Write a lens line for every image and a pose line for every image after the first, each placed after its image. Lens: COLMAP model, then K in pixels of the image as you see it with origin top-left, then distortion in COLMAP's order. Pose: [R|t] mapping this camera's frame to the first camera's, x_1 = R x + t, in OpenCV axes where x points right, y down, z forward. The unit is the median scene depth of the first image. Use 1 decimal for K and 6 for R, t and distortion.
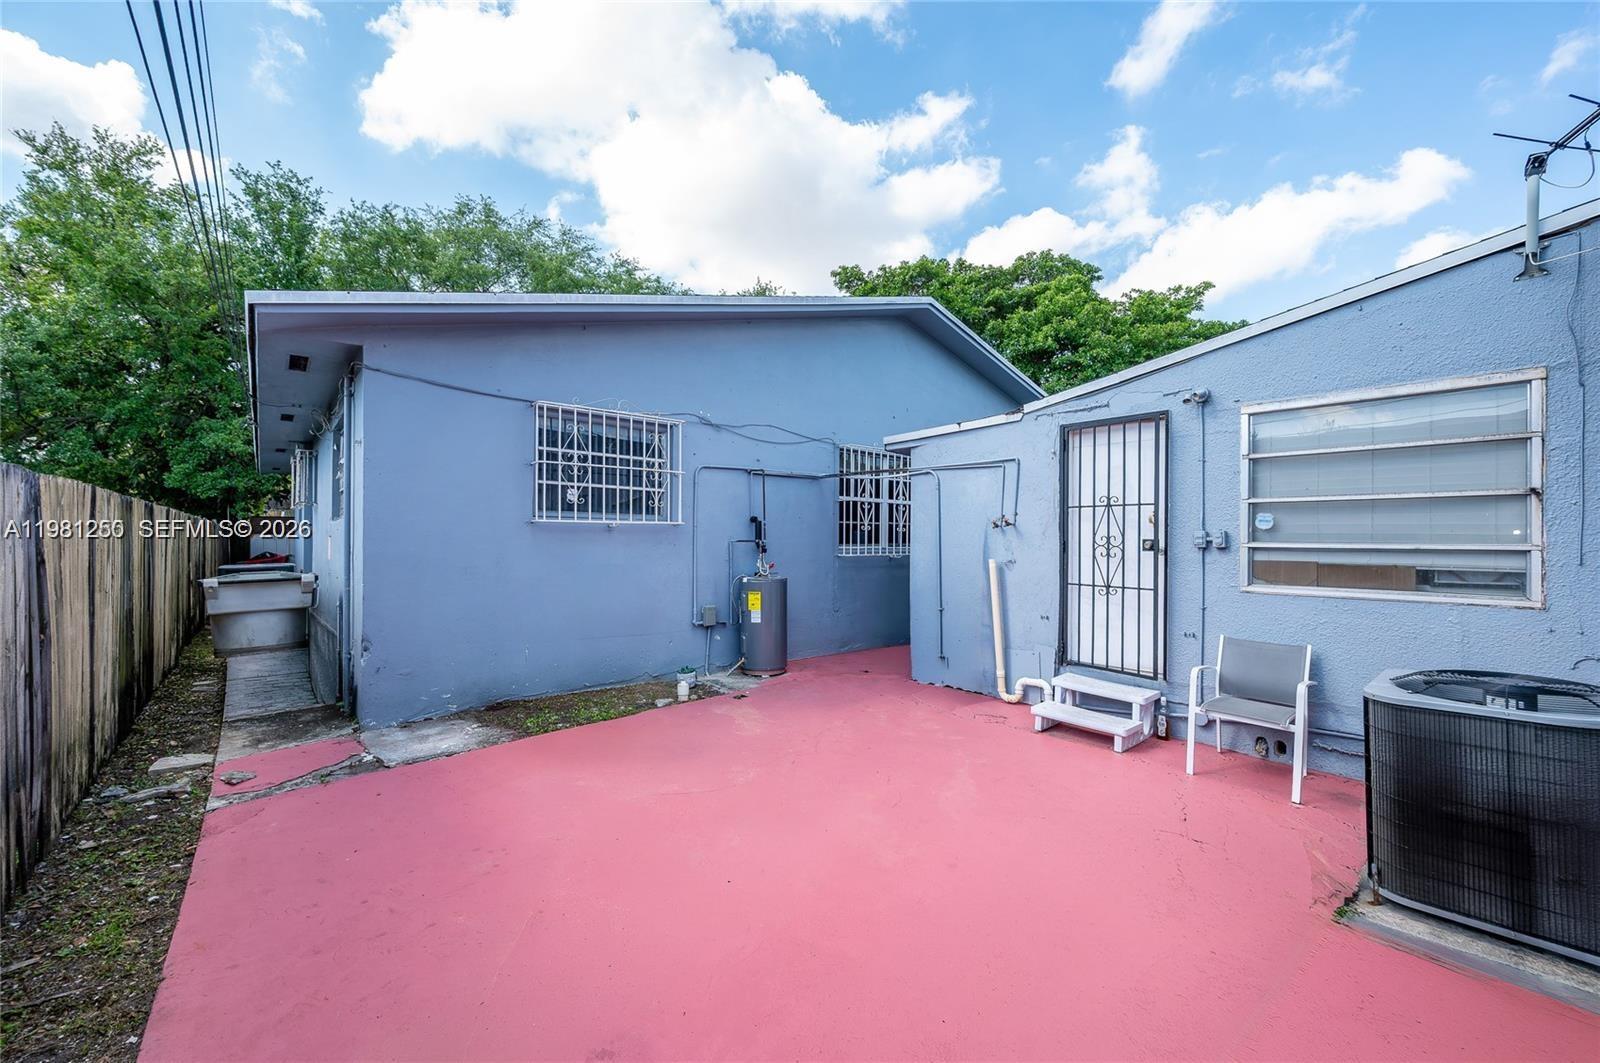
lens RADIAL K [[628.2, 0, 798.9], [0, 628.2, 538.6], [0, 0, 1]] dist [-0.001008, -0.000136]
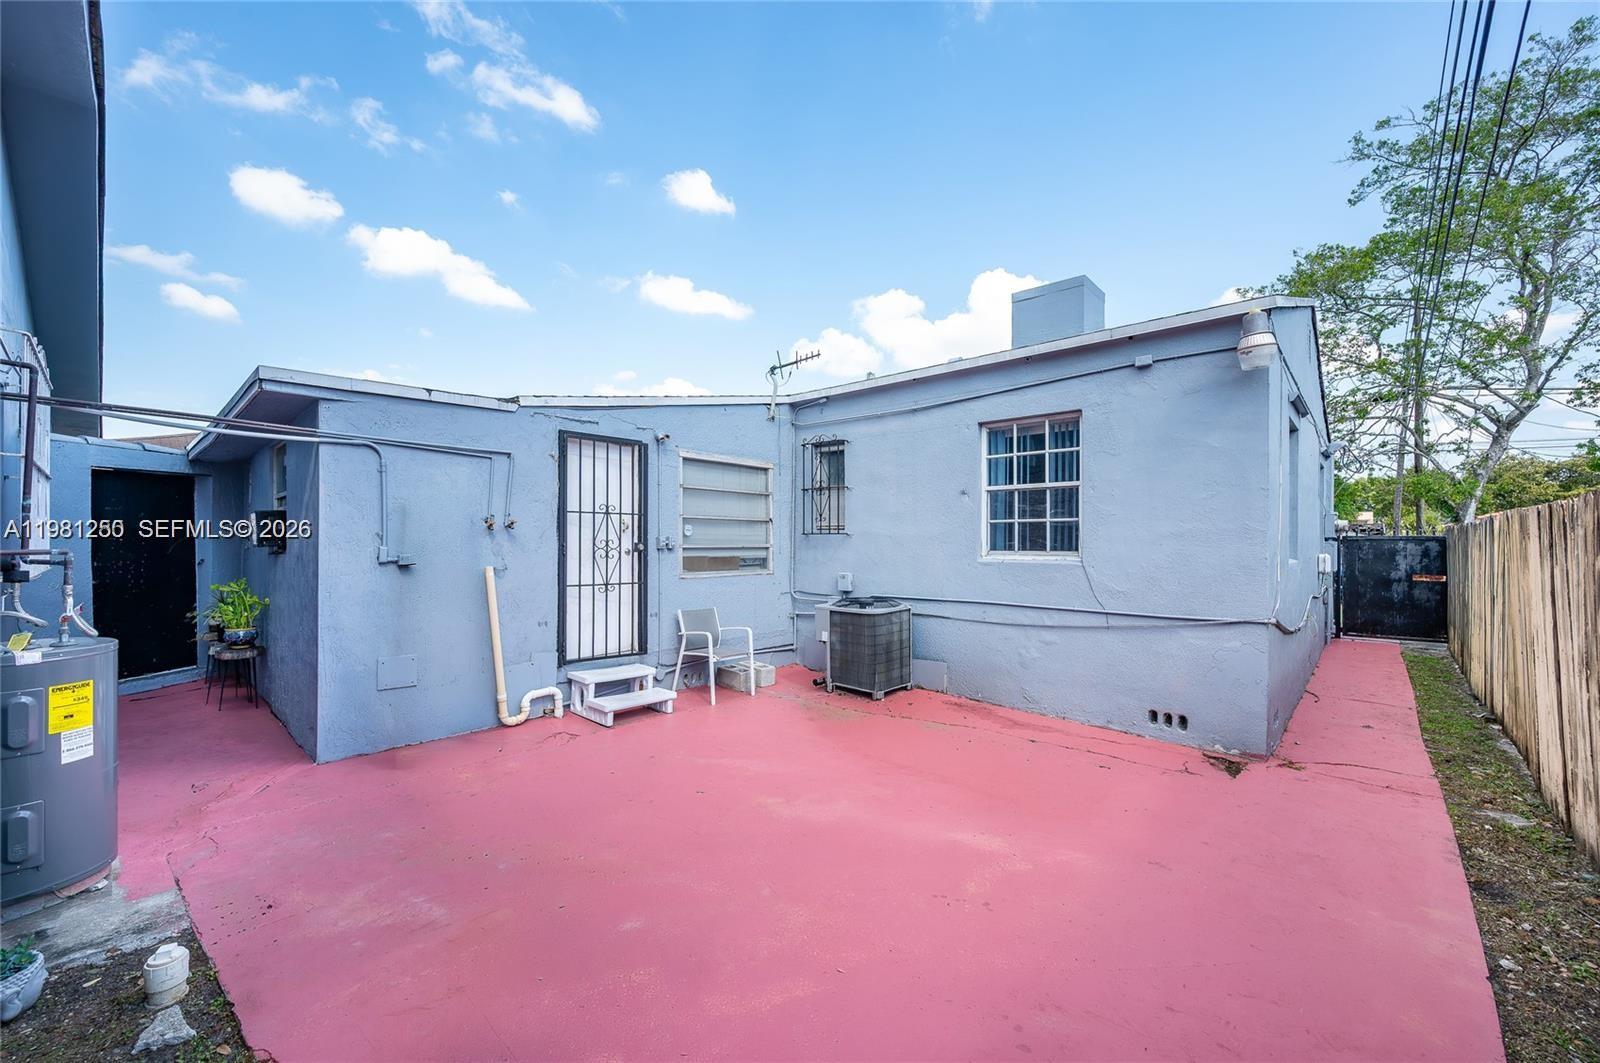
lens RADIAL K [[628.2, 0, 798.0], [0, 628.2, 532.8], [0, 0, 1]] dist [-0.001008, -0.000136]
pose [[-0.114832, 0.003095, 0.993380, -0.677014], [-0.008558, 0.999955, -0.004105, -0.015140], [-0.993348, -0.008973, -0.114800, 0.787186]]
